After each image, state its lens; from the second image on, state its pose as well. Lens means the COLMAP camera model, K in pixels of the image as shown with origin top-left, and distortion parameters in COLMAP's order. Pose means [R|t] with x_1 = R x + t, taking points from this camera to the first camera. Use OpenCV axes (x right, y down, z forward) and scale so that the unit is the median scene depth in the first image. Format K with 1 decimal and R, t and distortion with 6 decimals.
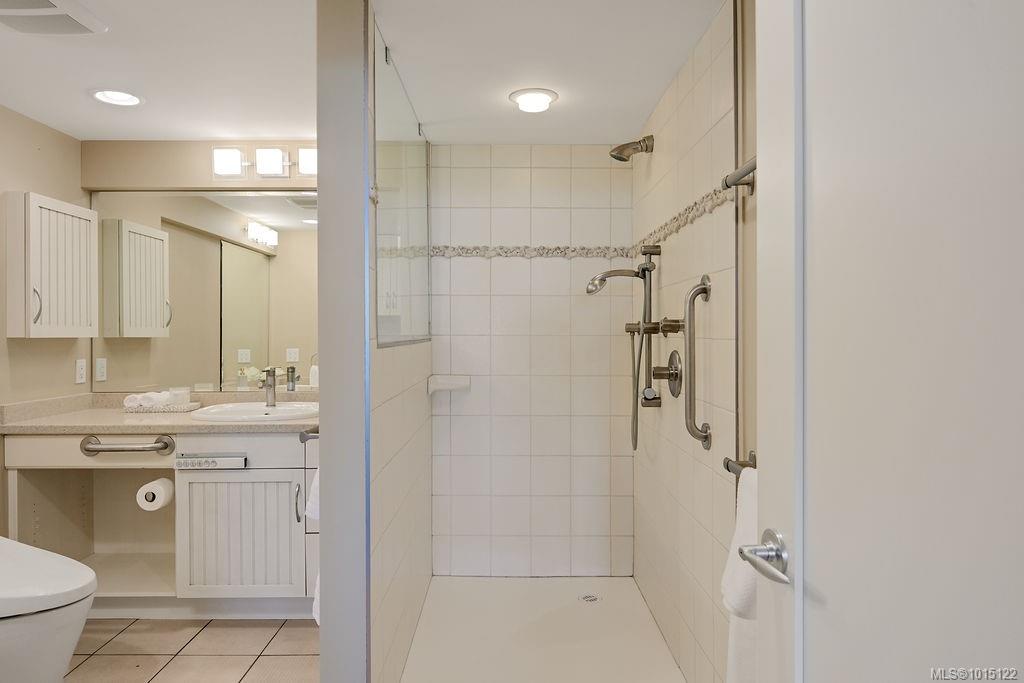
lens RADIAL K [[664.4, 0, 515.6], [0, 664.4, 341.7], [0, 0, 1]] dist [0.002633, 0.002530]
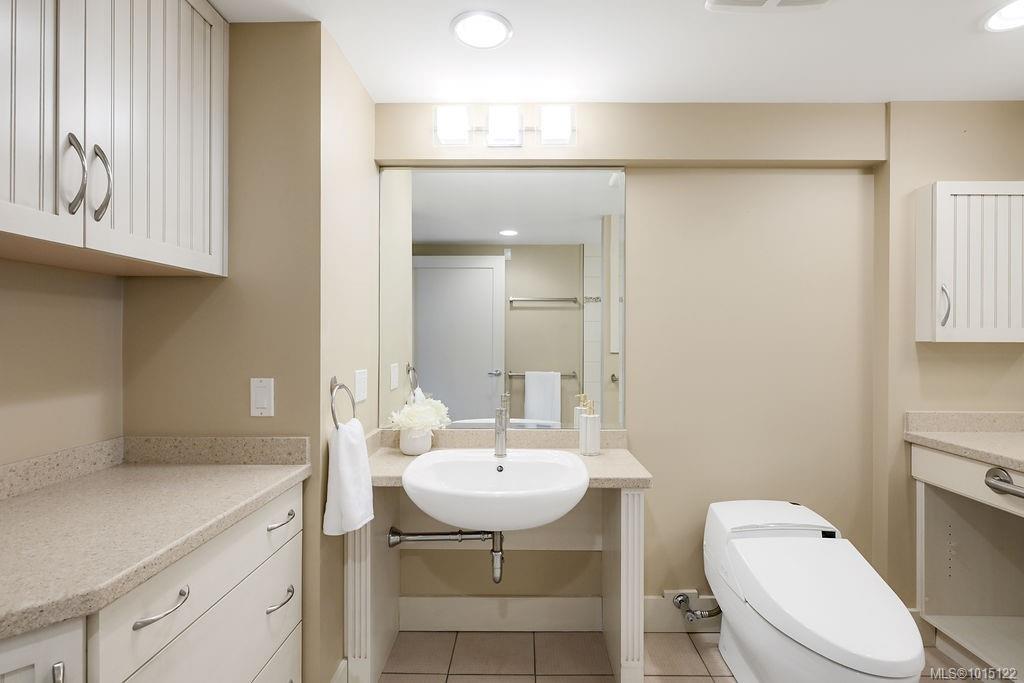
lens RADIAL K [[471.2, 0, 520.9], [0, 471.2, 337.1], [0, 0, 1]] dist [0.002878, -0.000044]
pose [[-0.020027, -0.006477, -0.999778, -0.072371], [-0.005438, 0.999965, -0.006369, -0.005039], [0.999785, 0.005309, -0.020061, 0.443253]]
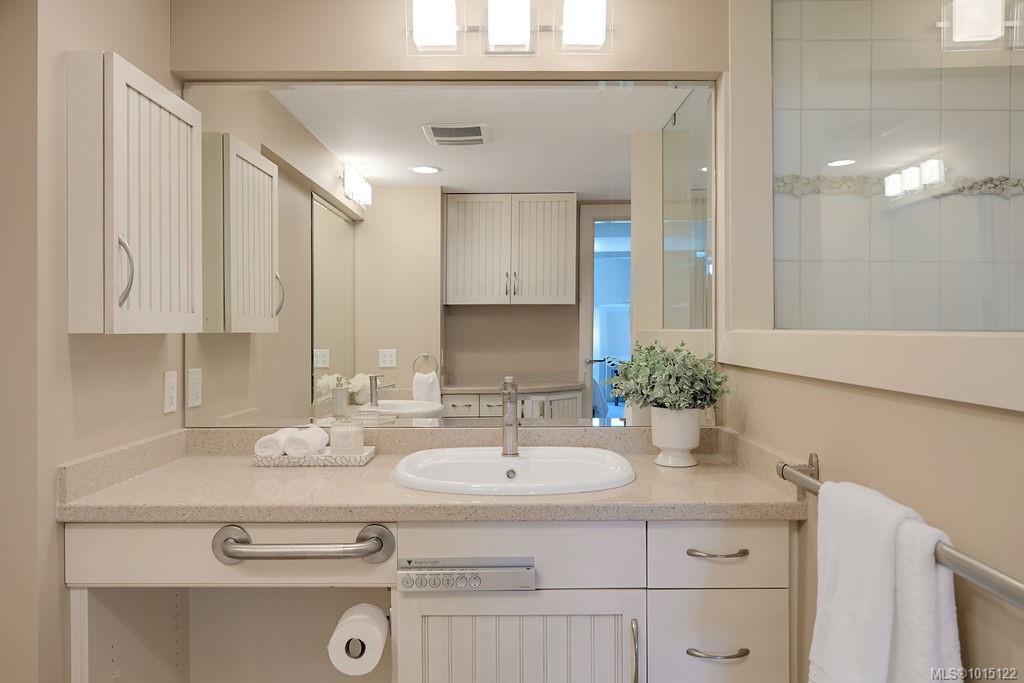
lens RADIAL K [[734.2, 0, 514.0], [0, 734.2, 336.8], [0, 0, 1]] dist [0.003701, -0.005436]
pose [[0.999999, 0.001298, -0.000928, -0.414039], [-0.001300, 0.999998, -0.001761, -0.002896], [0.000926, 0.001763, 0.999998, 0.426373]]
